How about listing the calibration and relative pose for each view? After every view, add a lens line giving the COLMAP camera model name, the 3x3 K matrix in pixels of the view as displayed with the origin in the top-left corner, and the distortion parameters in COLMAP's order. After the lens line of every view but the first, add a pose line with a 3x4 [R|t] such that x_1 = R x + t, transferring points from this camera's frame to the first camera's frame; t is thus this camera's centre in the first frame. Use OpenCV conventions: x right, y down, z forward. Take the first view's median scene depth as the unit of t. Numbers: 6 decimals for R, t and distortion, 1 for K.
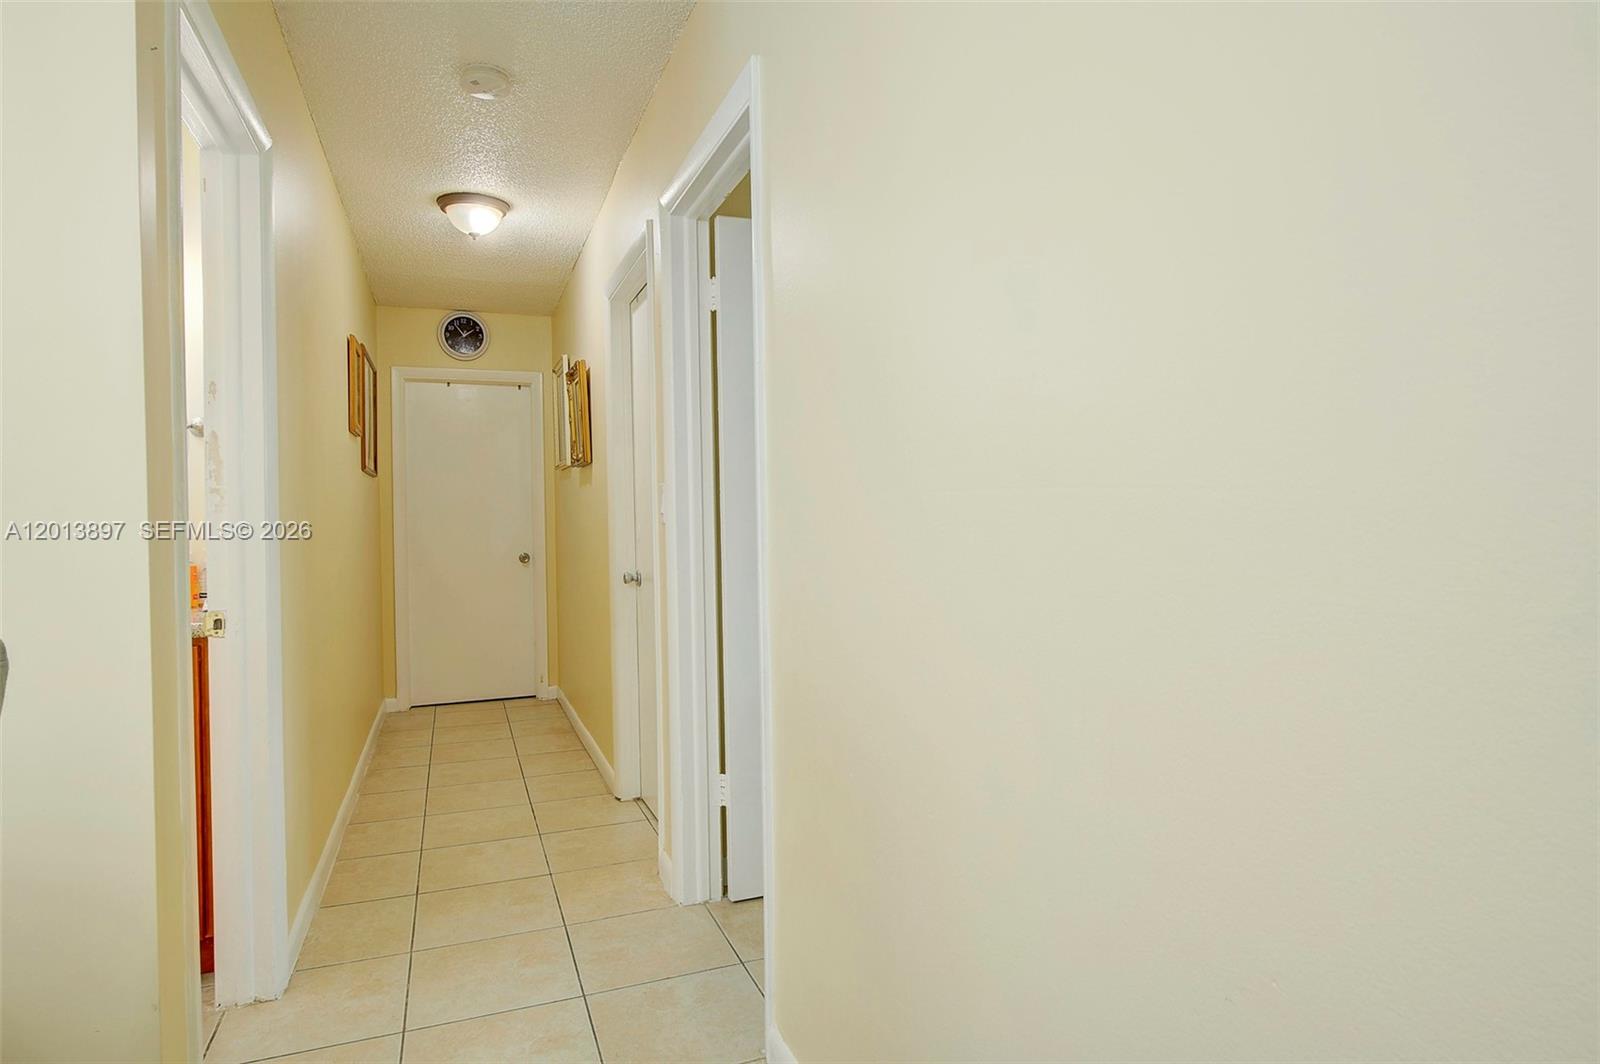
lens RADIAL K [[912.4, 0, 800.0], [0, 912.4, 532.0], [0, 0, 1]] dist [-0.001957, -0.000682]
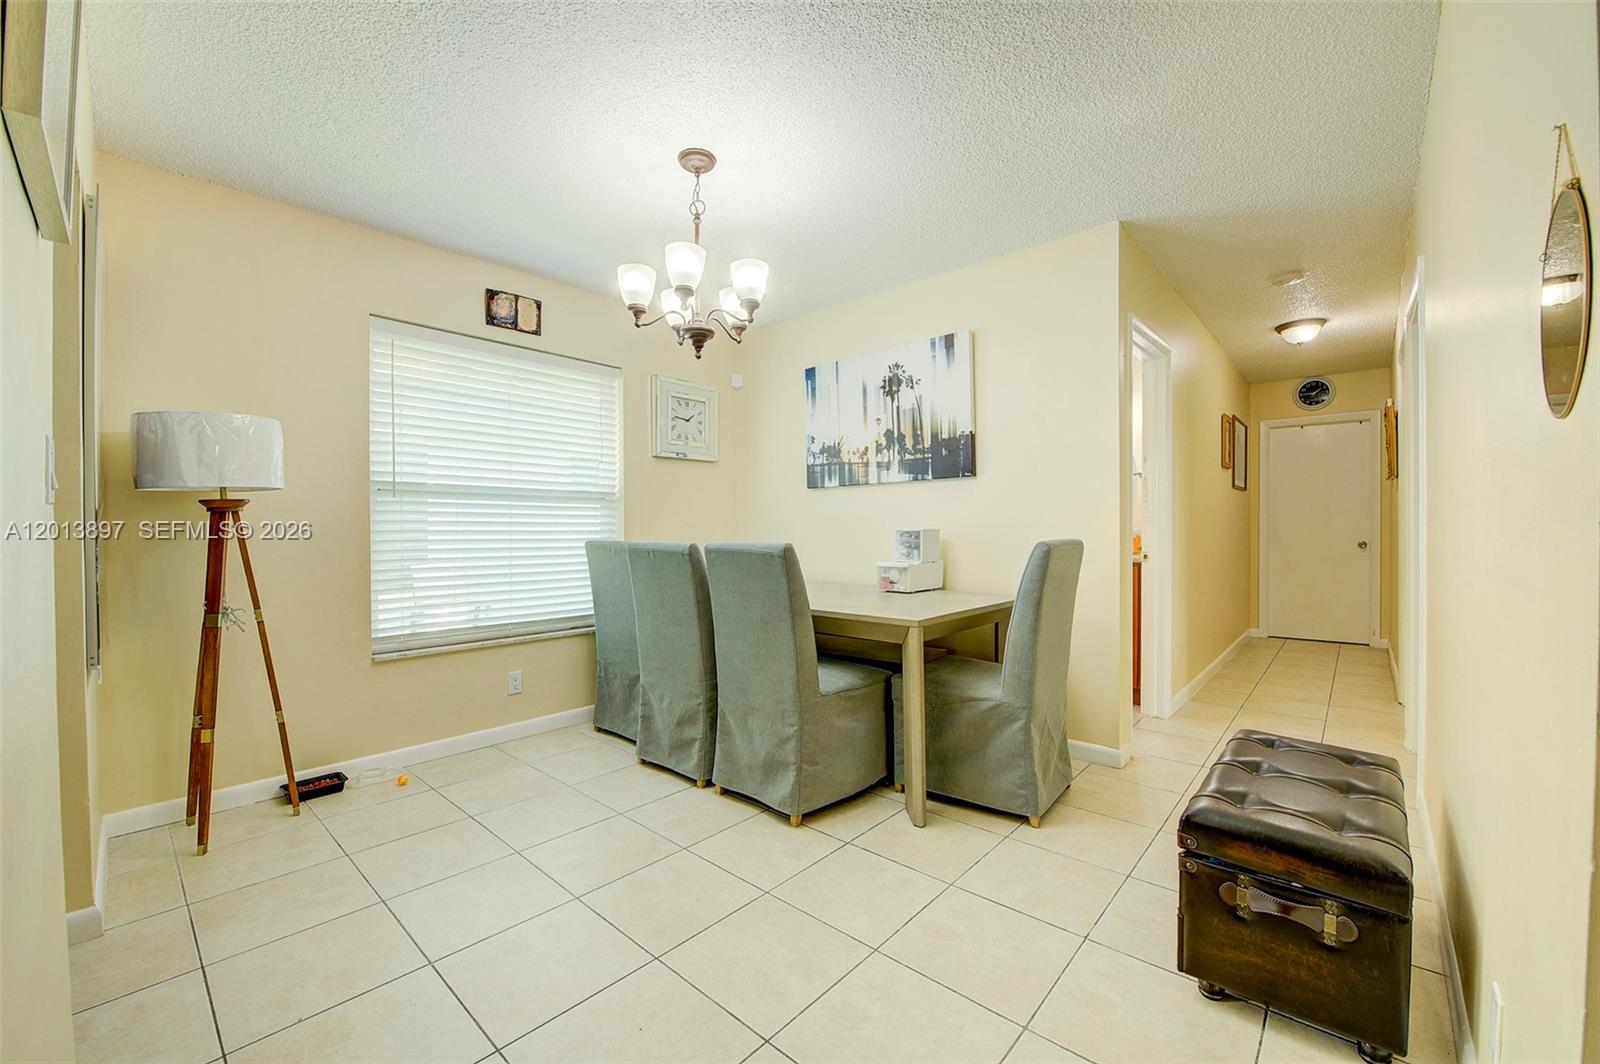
lens RADIAL K [[636.2, 0, 800.0], [0, 636.2, 532.0], [0, 0, 1]] dist [-0.016297, -0.000050]
pose [[0.462318, 0.018146, -0.886528, 0.207829], [-0.014408, 0.999812, 0.012951, 0.012576], [0.886597, 0.006786, 0.462493, -0.286185]]
